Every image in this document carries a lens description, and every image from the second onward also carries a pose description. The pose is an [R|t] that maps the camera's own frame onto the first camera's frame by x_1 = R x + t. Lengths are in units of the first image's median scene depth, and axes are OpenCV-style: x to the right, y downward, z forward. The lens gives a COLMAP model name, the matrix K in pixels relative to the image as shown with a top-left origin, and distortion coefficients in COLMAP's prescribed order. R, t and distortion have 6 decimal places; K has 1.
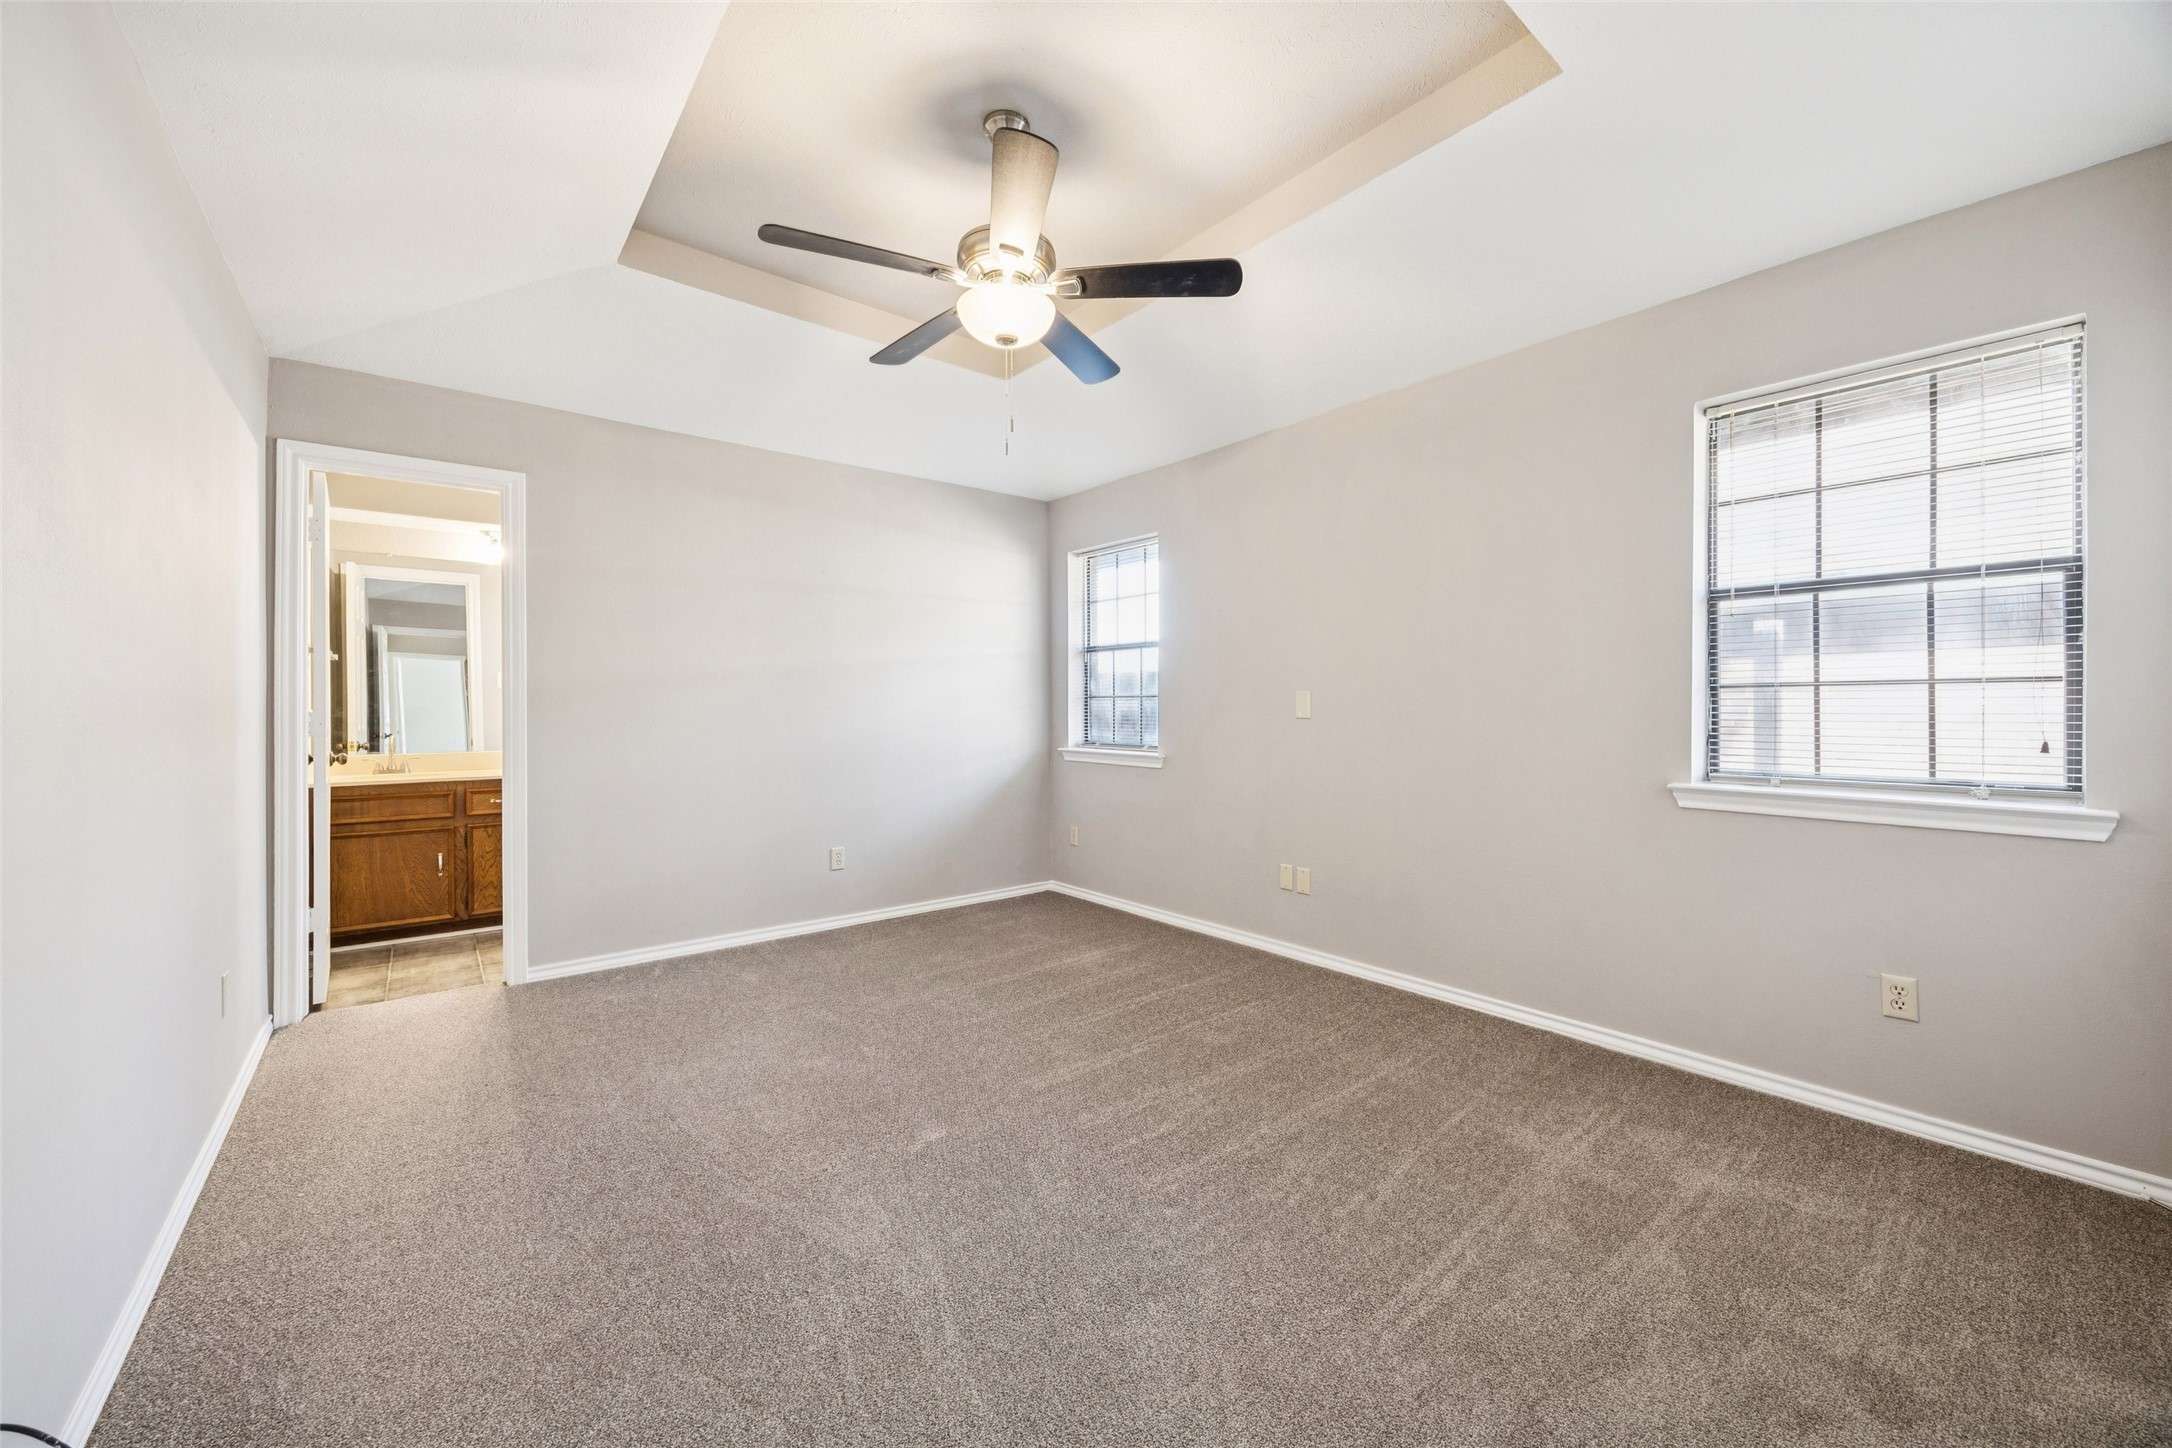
lens RADIAL K [[833.4, 0, 1096.6], [0, 833.4, 709.9], [0, 0, 1]] dist [-0.010039, -0.000226]
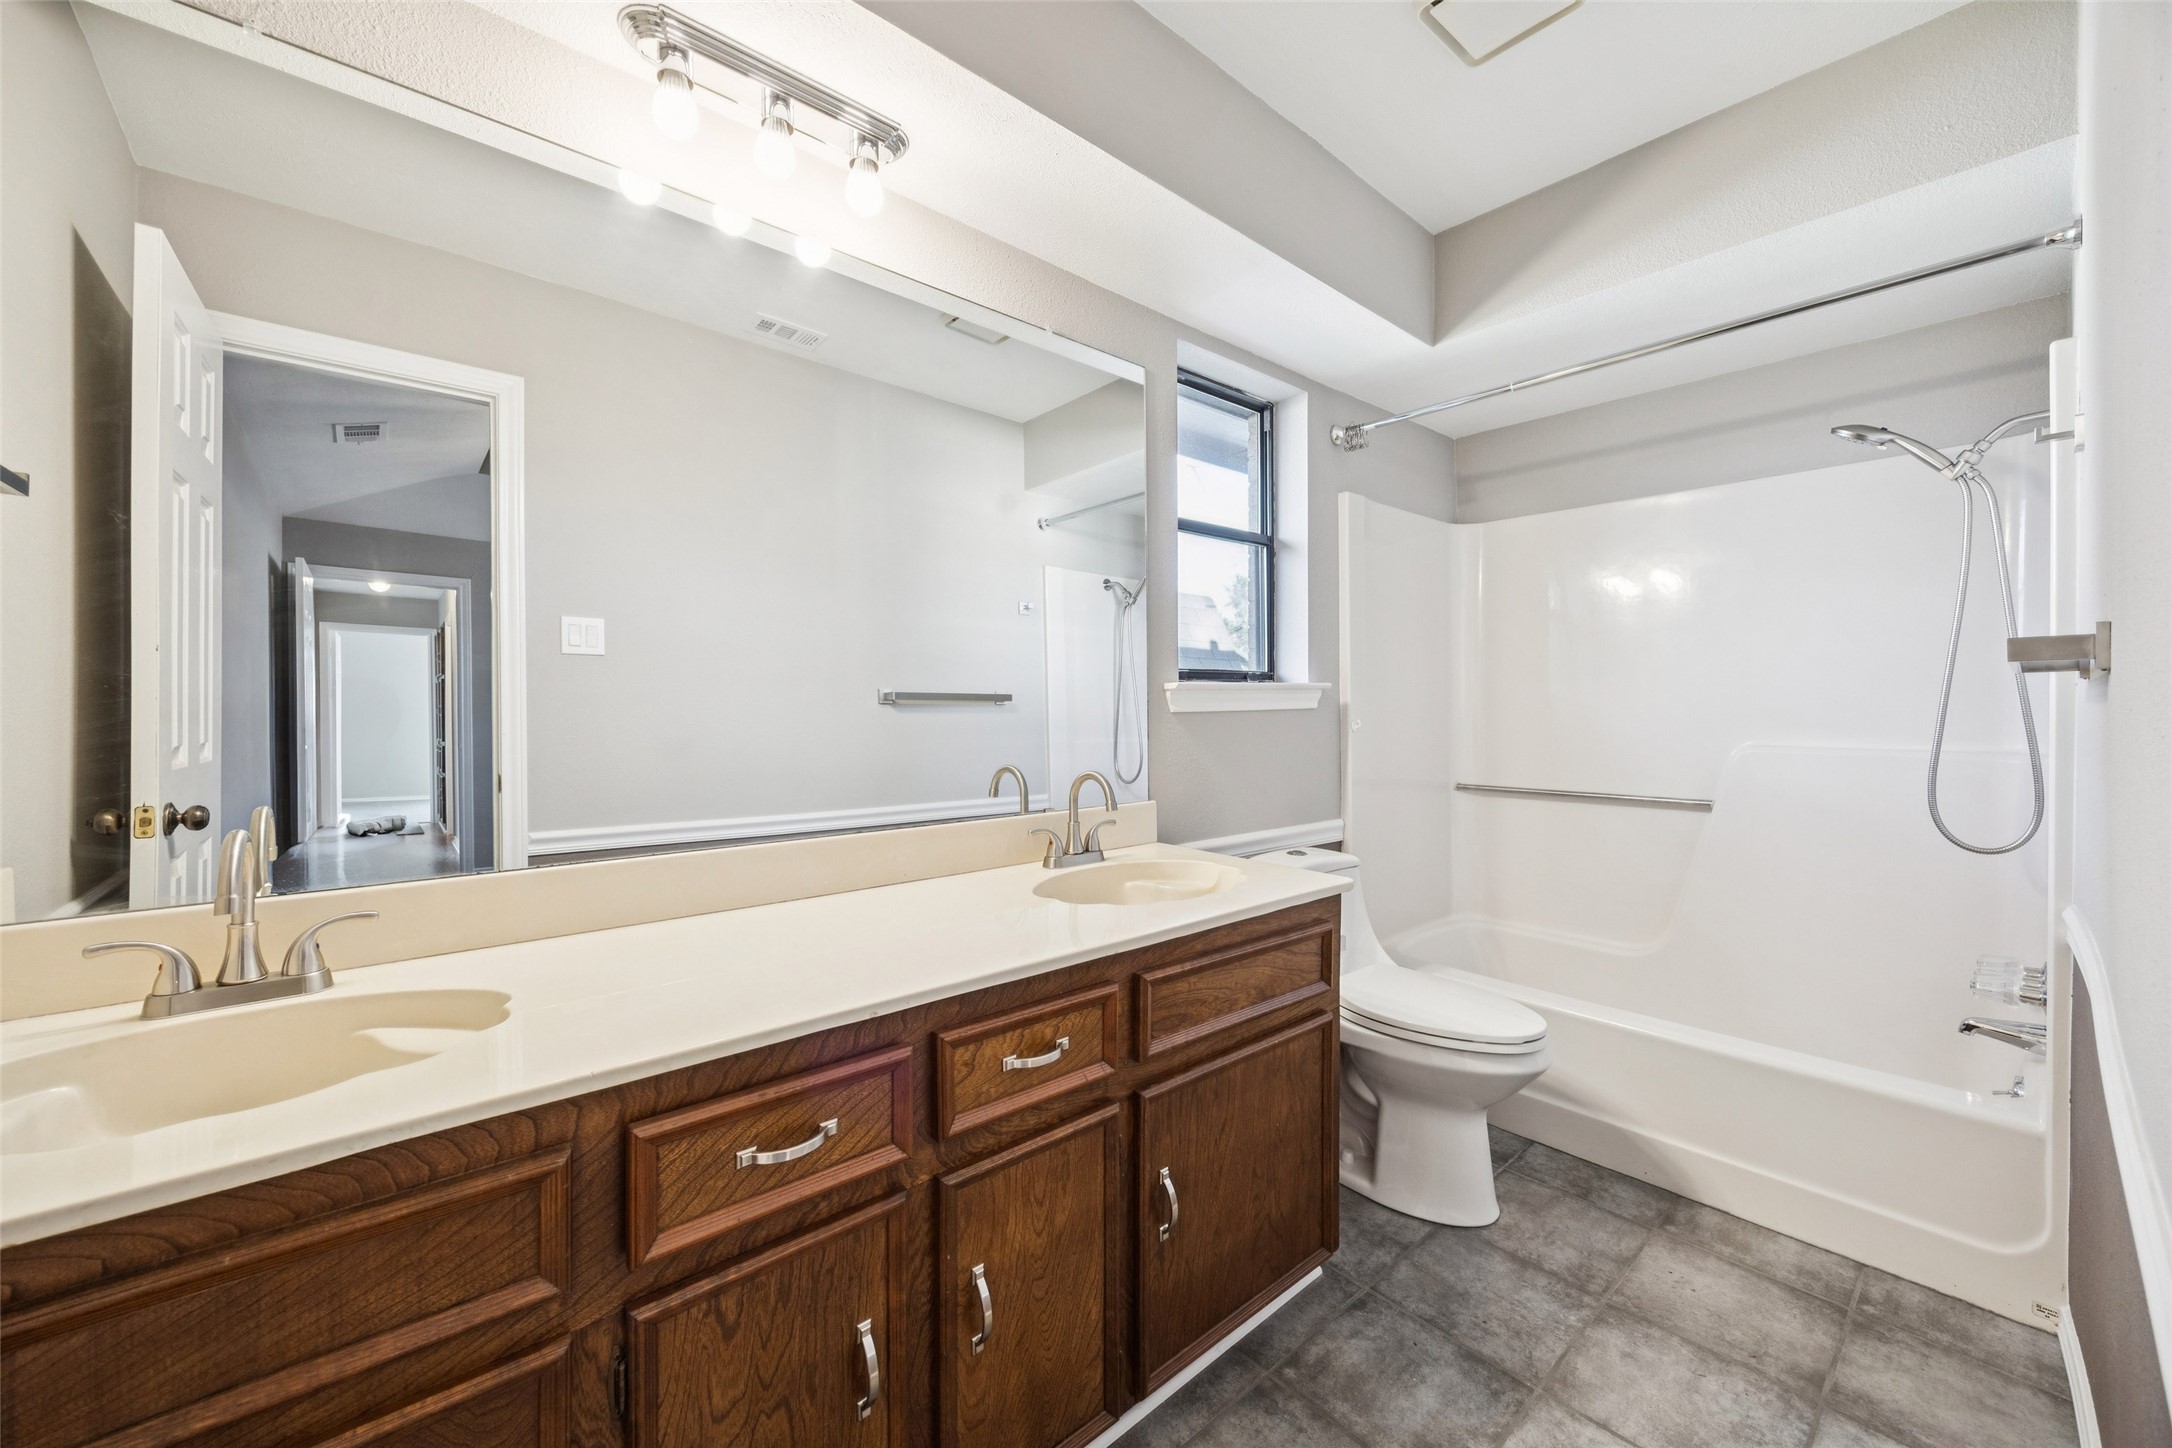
lens RADIAL K [[833.4, 0, 1096.6], [0, 833.4, 709.9], [0, 0, 1]] dist [-0.010039, -0.000226]
pose [[0.999297, 0.004544, 0.037202, -0.551815], [-0.004436, 0.999986, -0.002993, 0.001705], [-0.037215, 0.002826, 0.999303, 0.673627]]
